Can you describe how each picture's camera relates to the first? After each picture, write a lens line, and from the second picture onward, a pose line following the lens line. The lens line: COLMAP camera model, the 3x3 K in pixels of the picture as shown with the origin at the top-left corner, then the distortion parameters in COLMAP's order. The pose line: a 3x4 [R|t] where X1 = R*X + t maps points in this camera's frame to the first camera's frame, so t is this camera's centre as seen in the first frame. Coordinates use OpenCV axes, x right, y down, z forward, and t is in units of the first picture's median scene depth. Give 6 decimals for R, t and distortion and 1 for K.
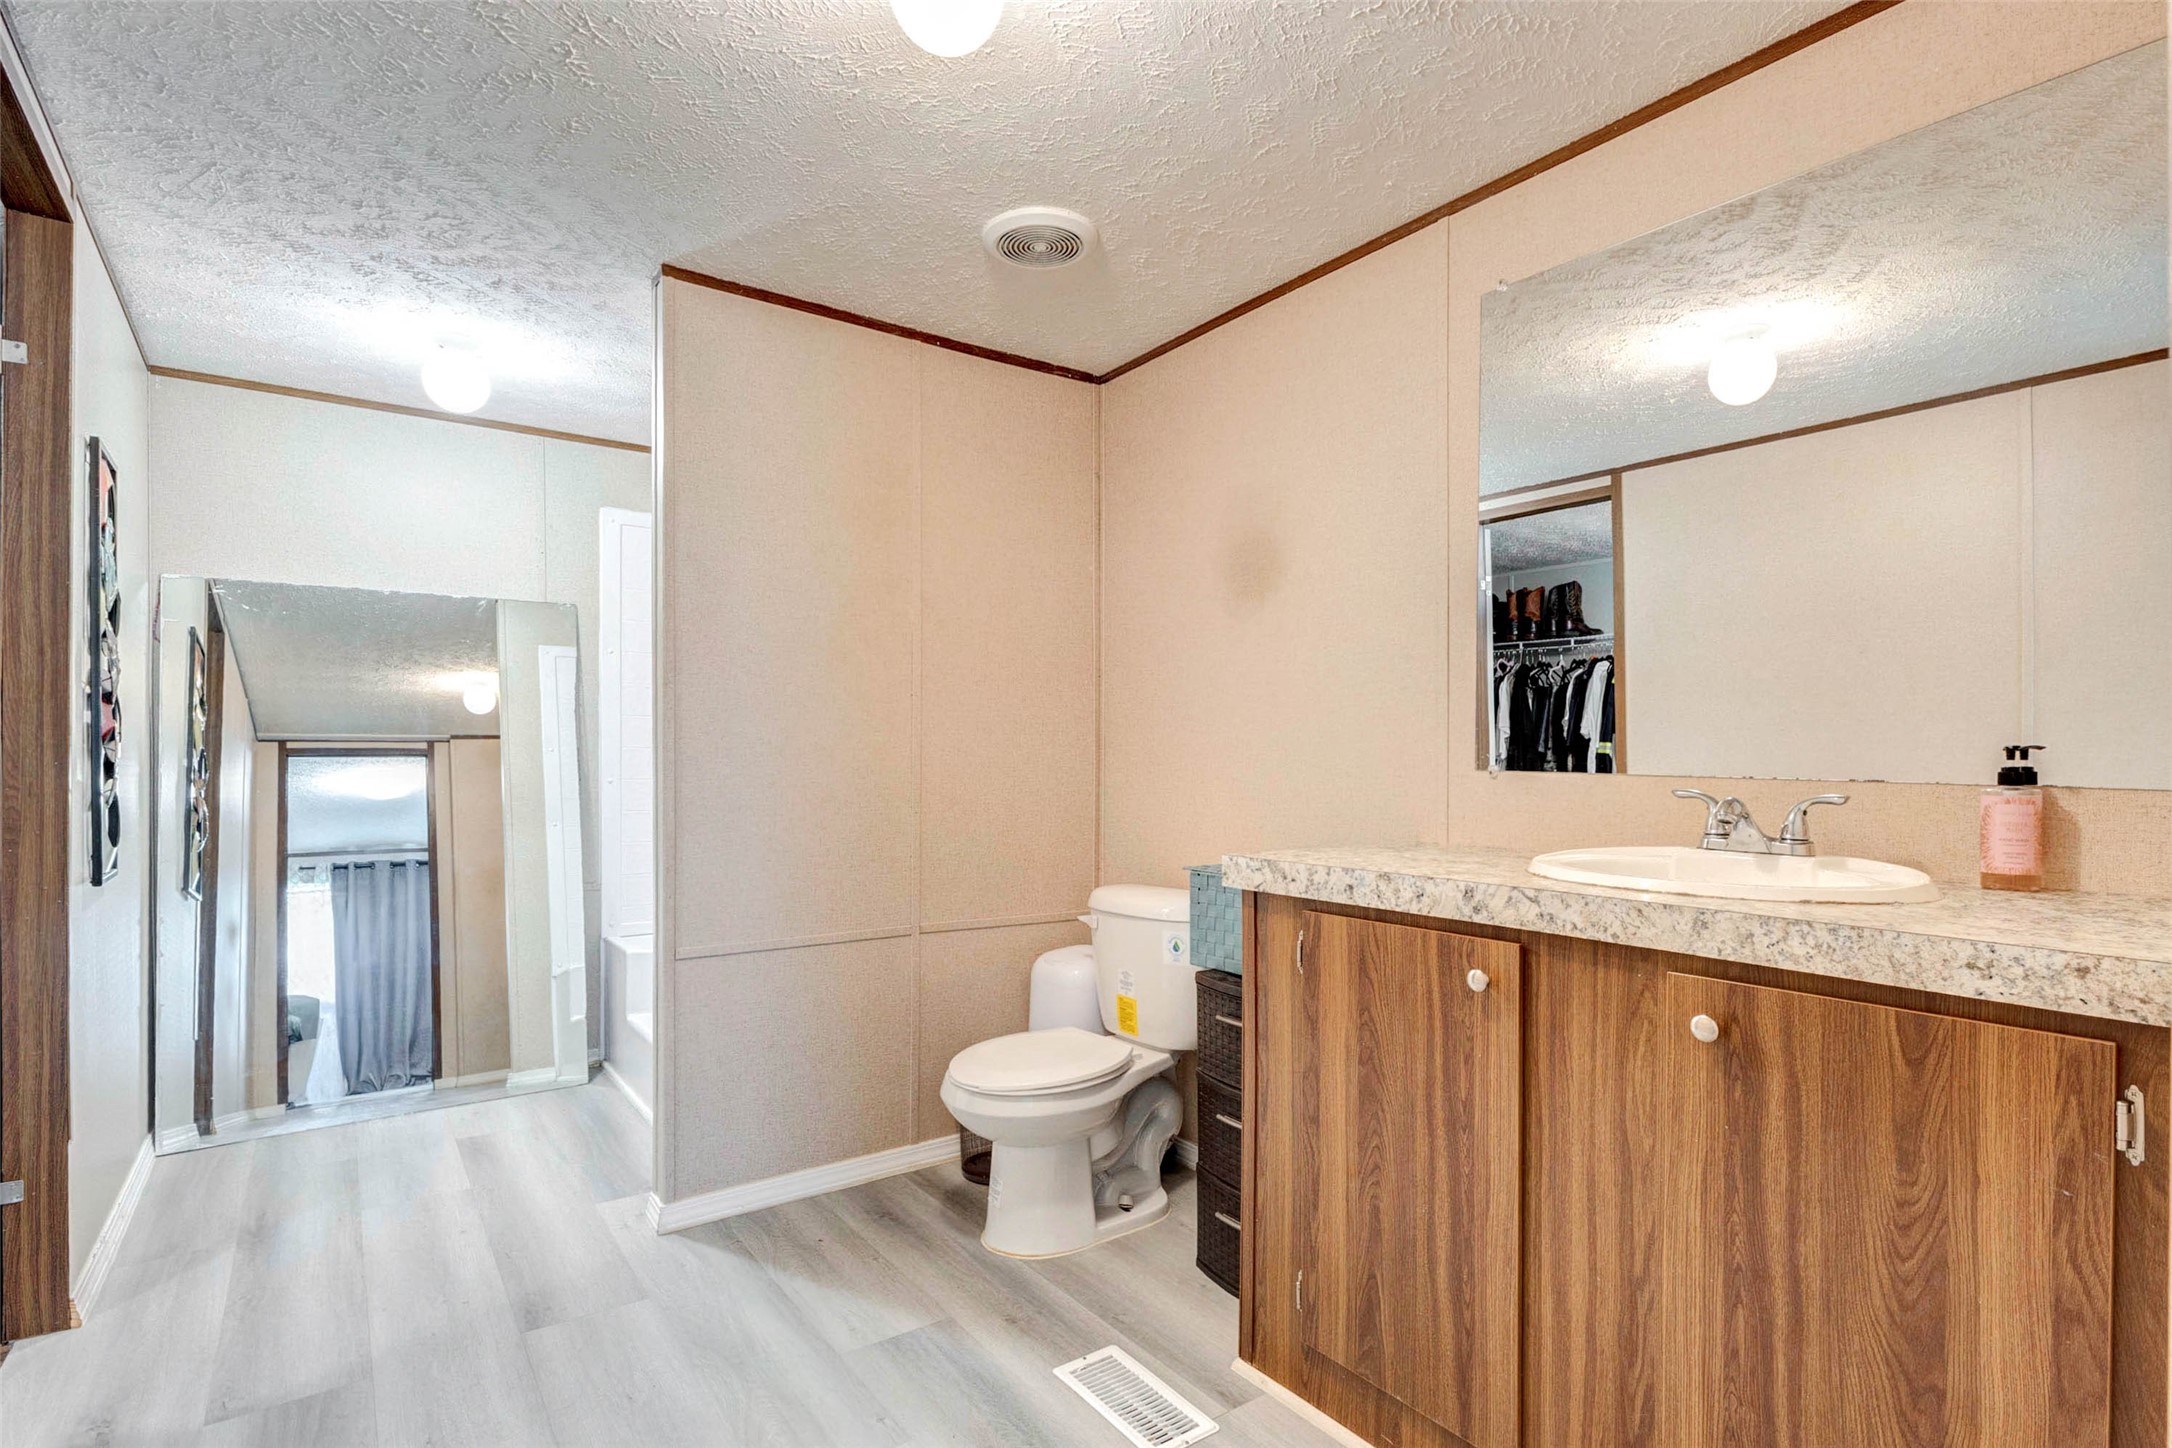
lens RADIAL K [[1058.6, 0, 1098.9], [0, 1058.6, 753.1], [0, 0, 1]] dist [0.002894, -0.001661]
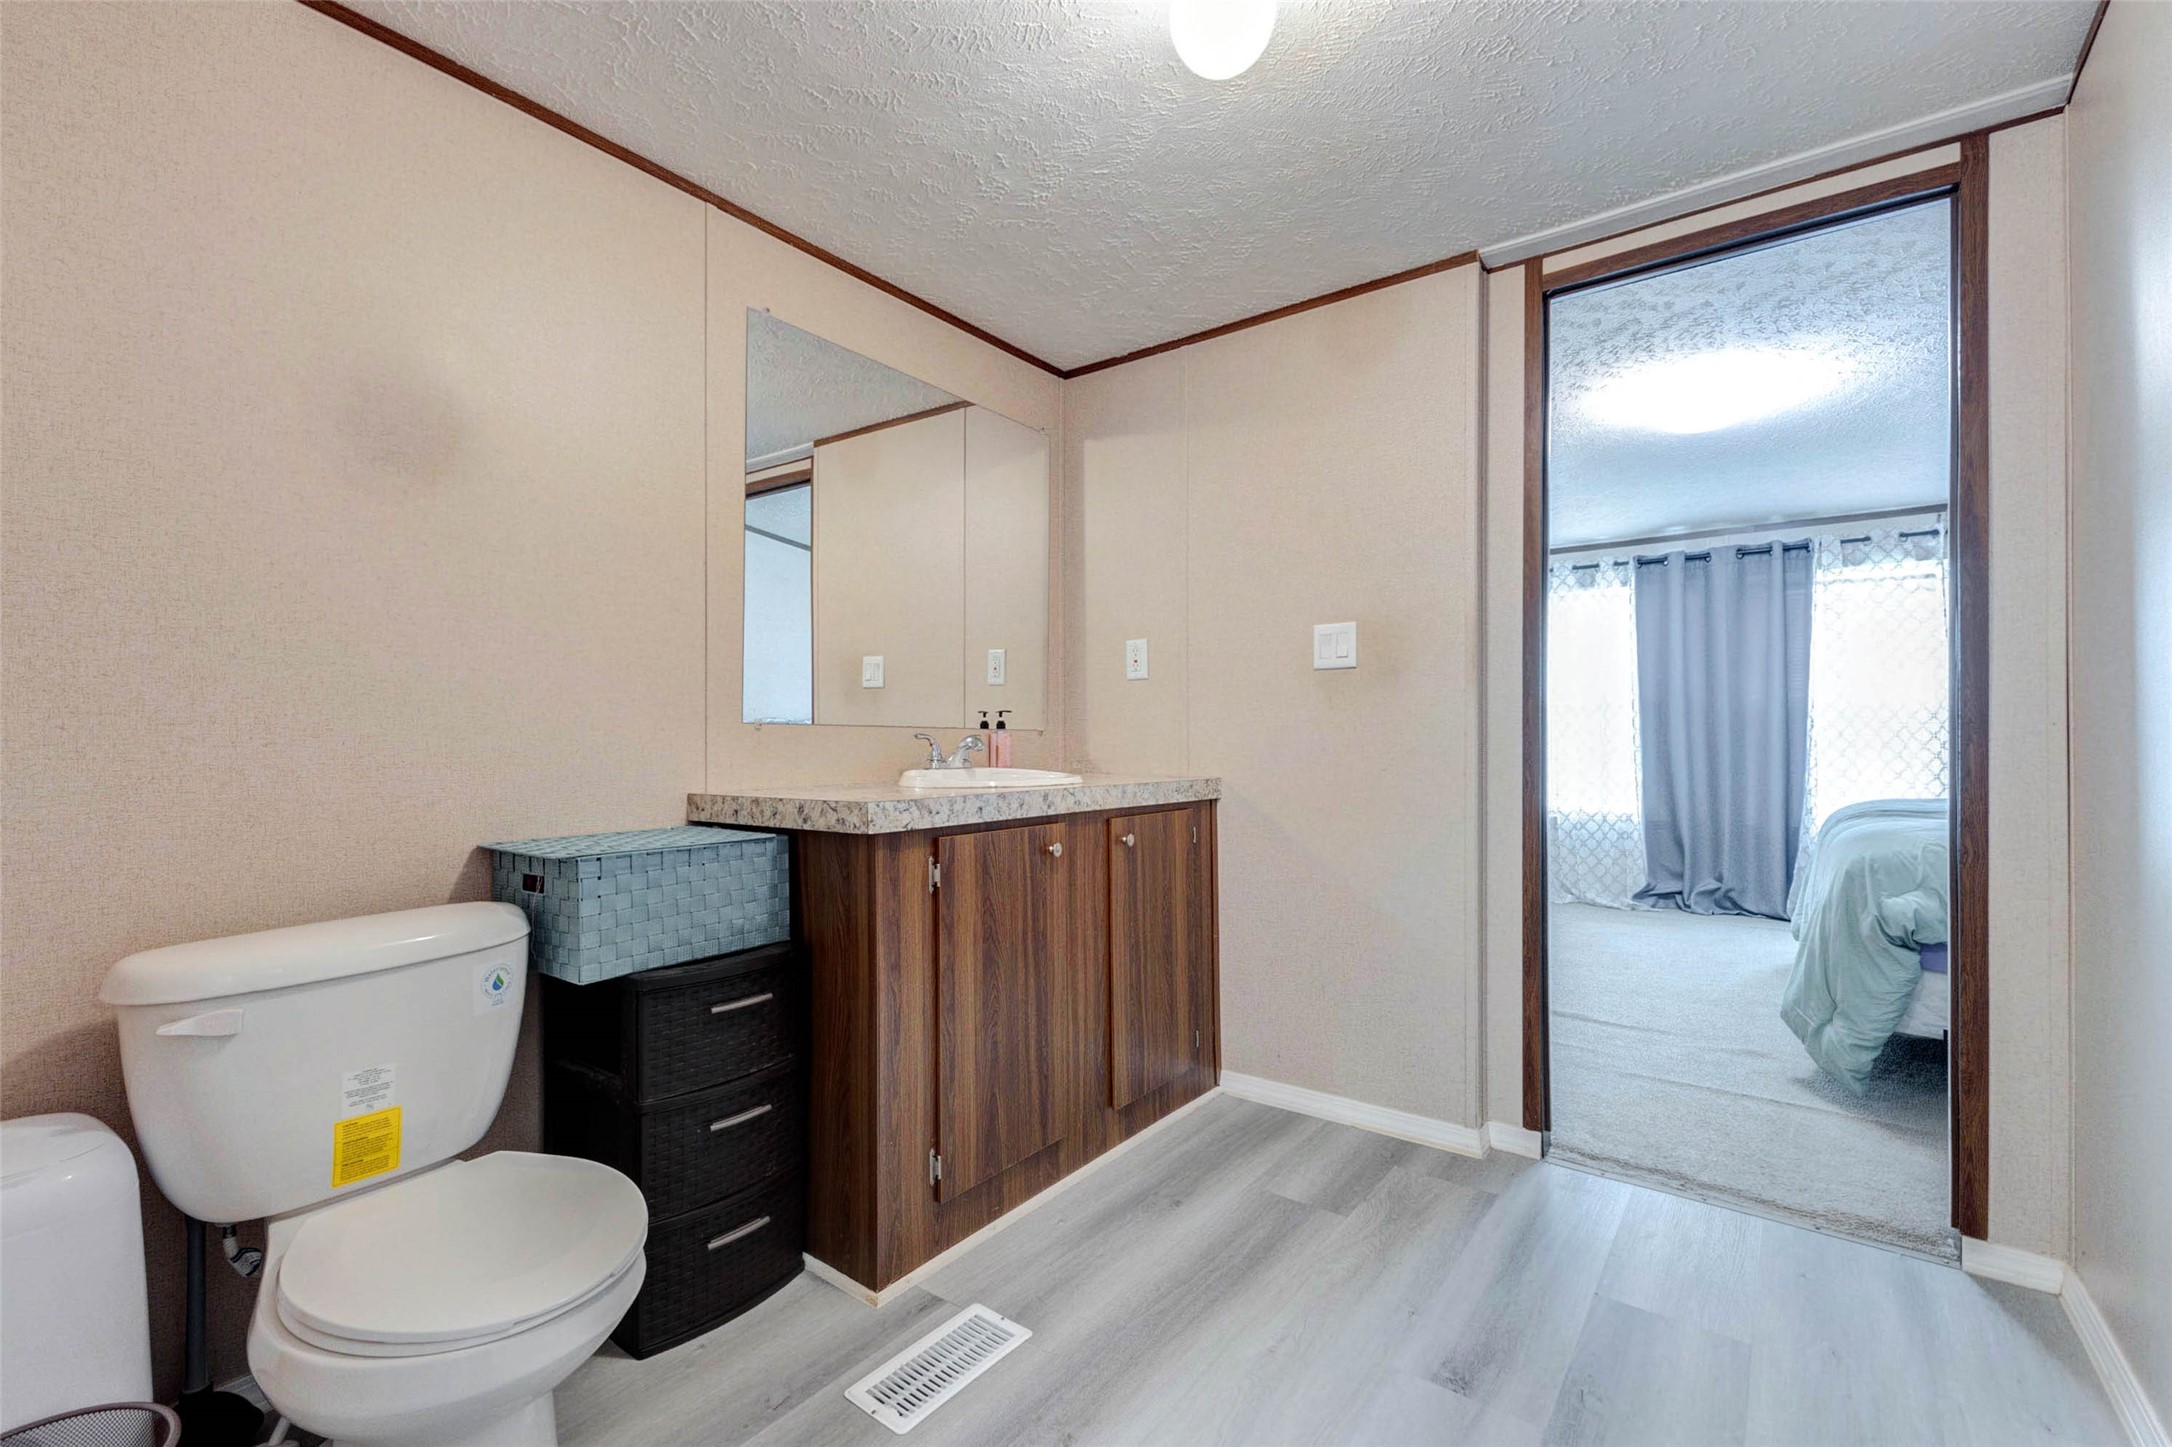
lens RADIAL K [[945.5, 0, 1051.4], [0, 945.5, 730.7], [0, 0, 1]] dist [0.011717, -0.003422]
pose [[-0.273011, 0.003114, 0.962006, -0.925890], [-0.004989, 0.999977, -0.004652, 0.037033], [-0.961998, -0.006069, -0.272989, 1.270880]]
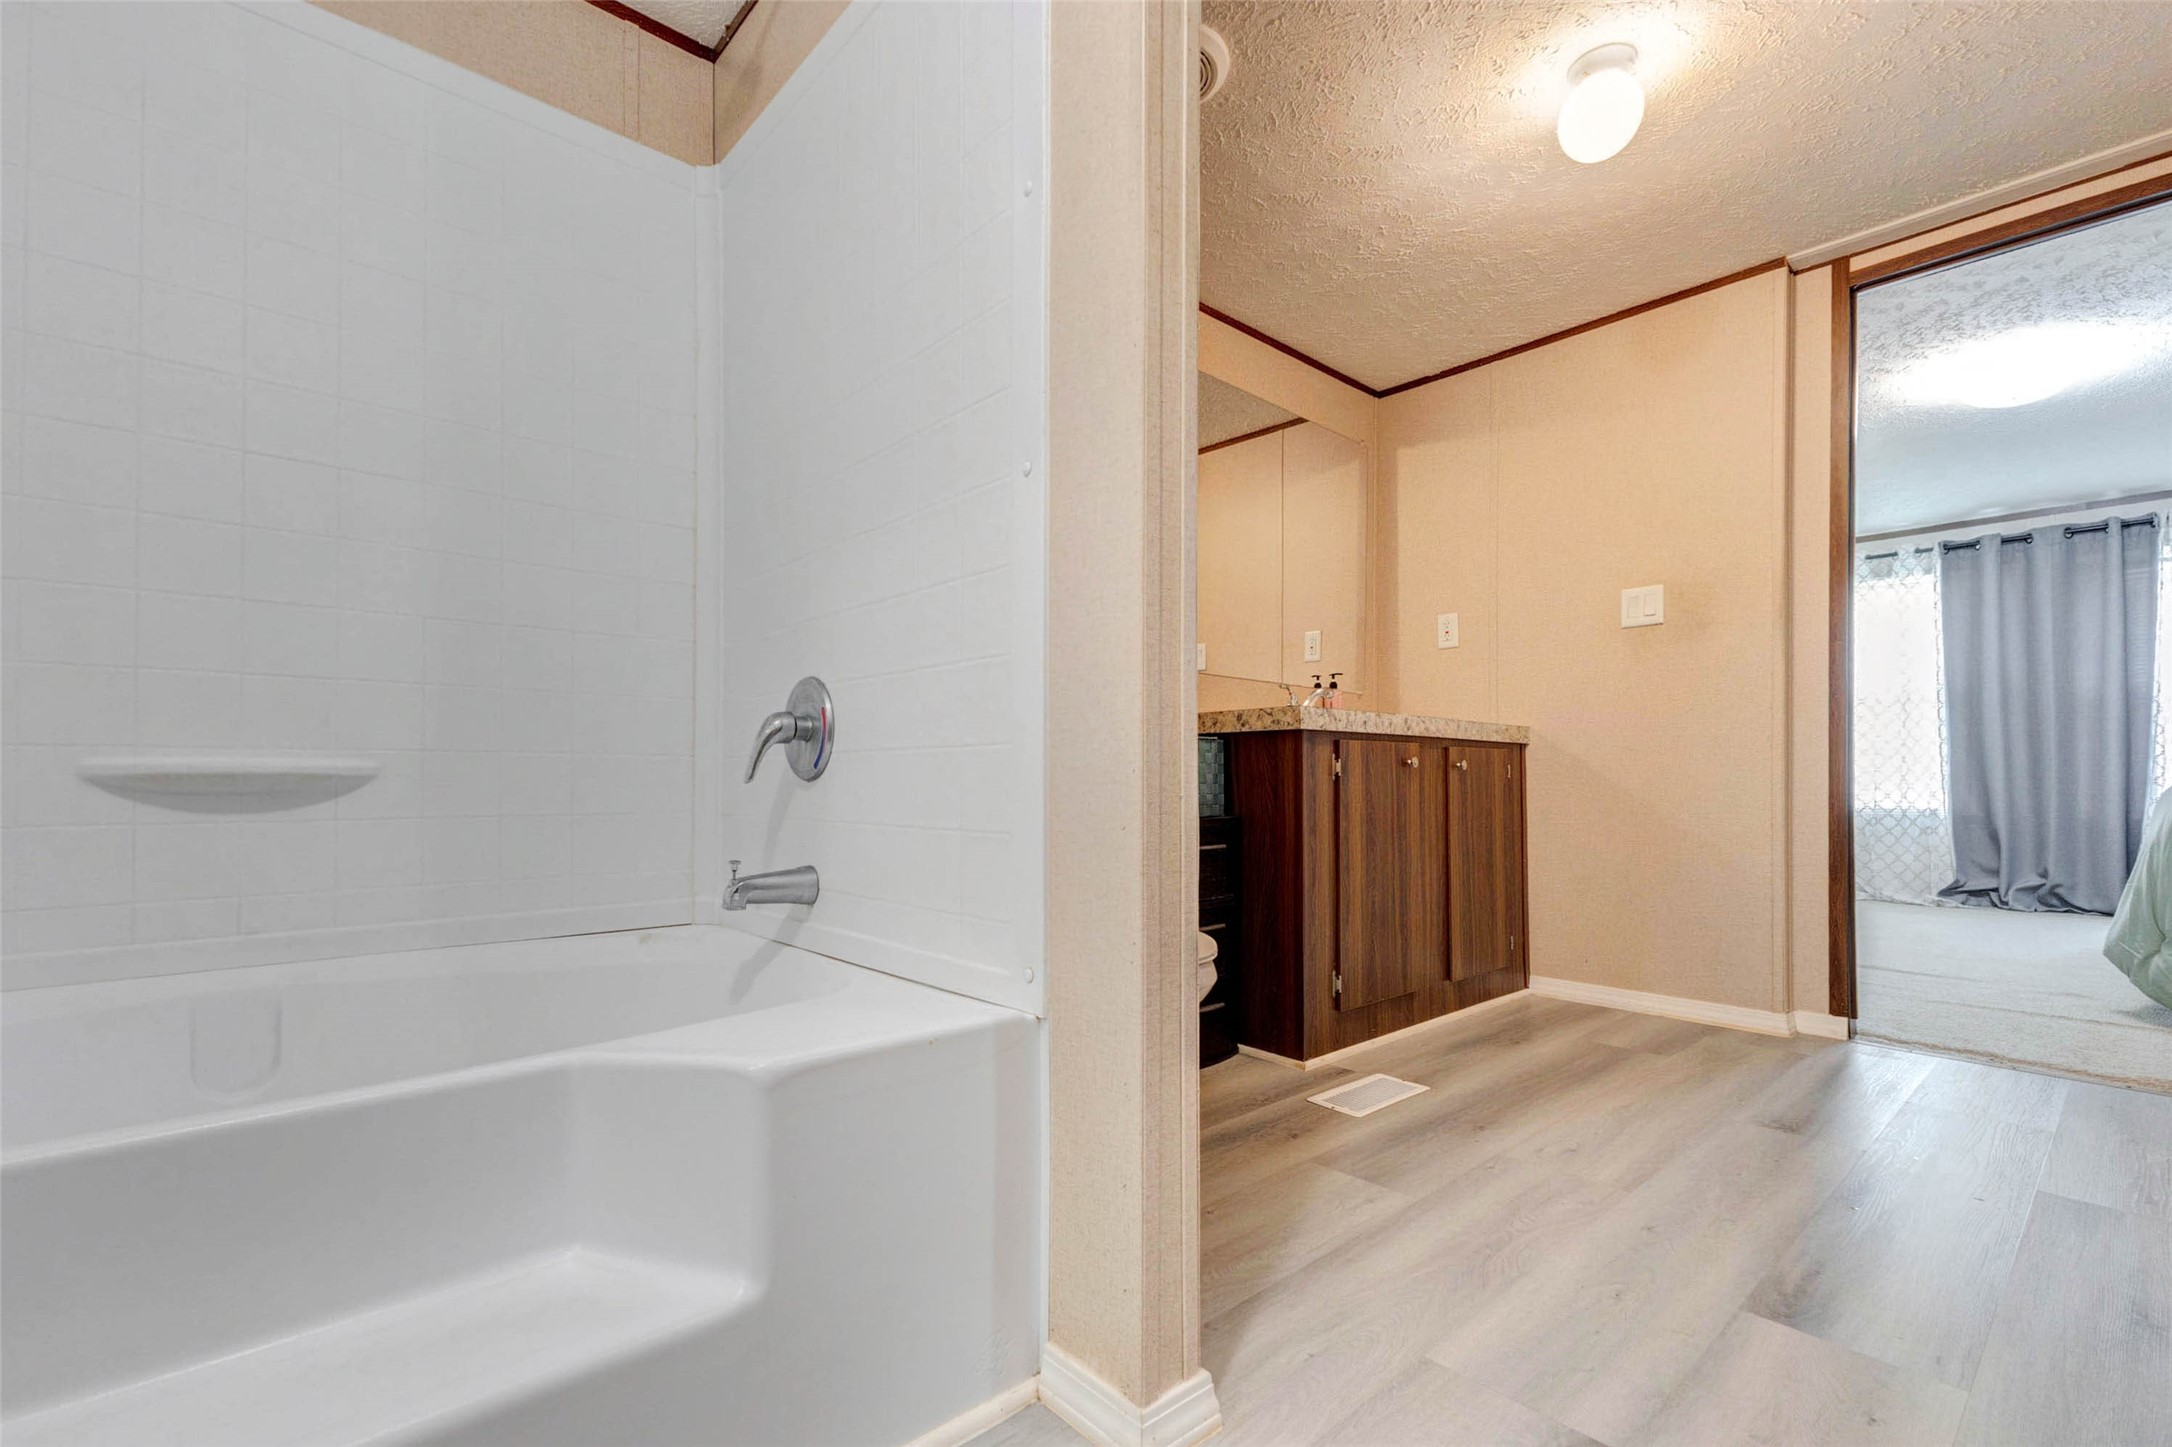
lens RADIAL K [[945.5, 0, 1057.7], [0, 945.5, 767.7], [0, 0, 1]] dist [0.011717, -0.003422]
pose [[-0.081513, 0.005508, 0.996657, -1.283348], [-0.007443, 0.999953, -0.006135, 0.219511], [-0.996645, -0.007918, -0.081468, 1.668284]]
